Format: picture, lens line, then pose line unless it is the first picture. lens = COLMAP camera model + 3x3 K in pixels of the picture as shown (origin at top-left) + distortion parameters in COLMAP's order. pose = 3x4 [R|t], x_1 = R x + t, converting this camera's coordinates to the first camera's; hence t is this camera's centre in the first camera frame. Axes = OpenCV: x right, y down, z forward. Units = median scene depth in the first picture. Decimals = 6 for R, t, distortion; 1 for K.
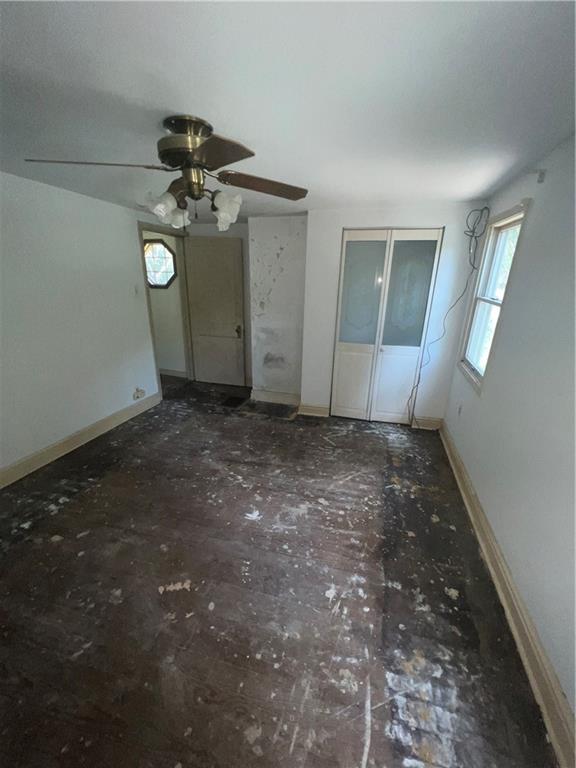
lens RADIAL K [[306.5, 0, 288.0], [0, 306.5, 384.0], [0, 0, 1]] dist [-0.003266, 0.000470]
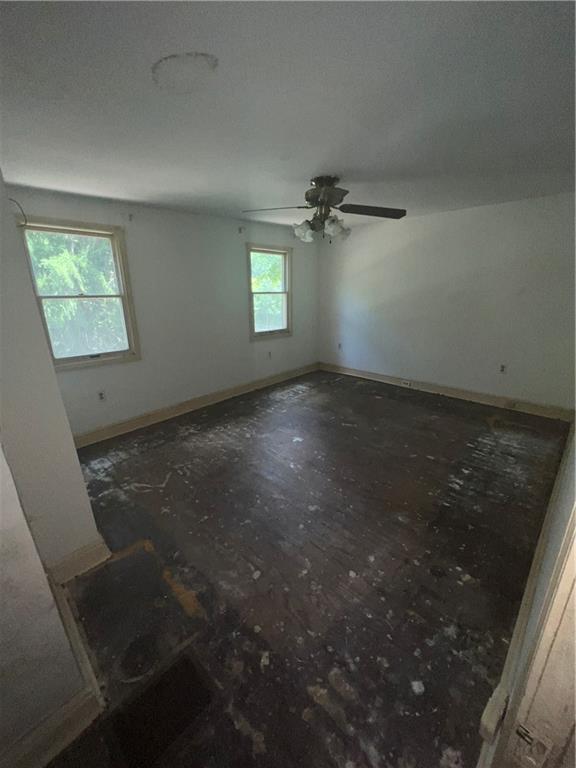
lens RADIAL K [[306.5, 0, 288.0], [0, 306.5, 384.0], [0, 0, 1]] dist [-0.003266, 0.000470]
pose [[-0.879330, -0.146059, 0.453262, -0.530724], [0.162301, 0.802901, 0.573592, -0.475278], [-0.447703, 0.577942, -0.682309, 1.426177]]
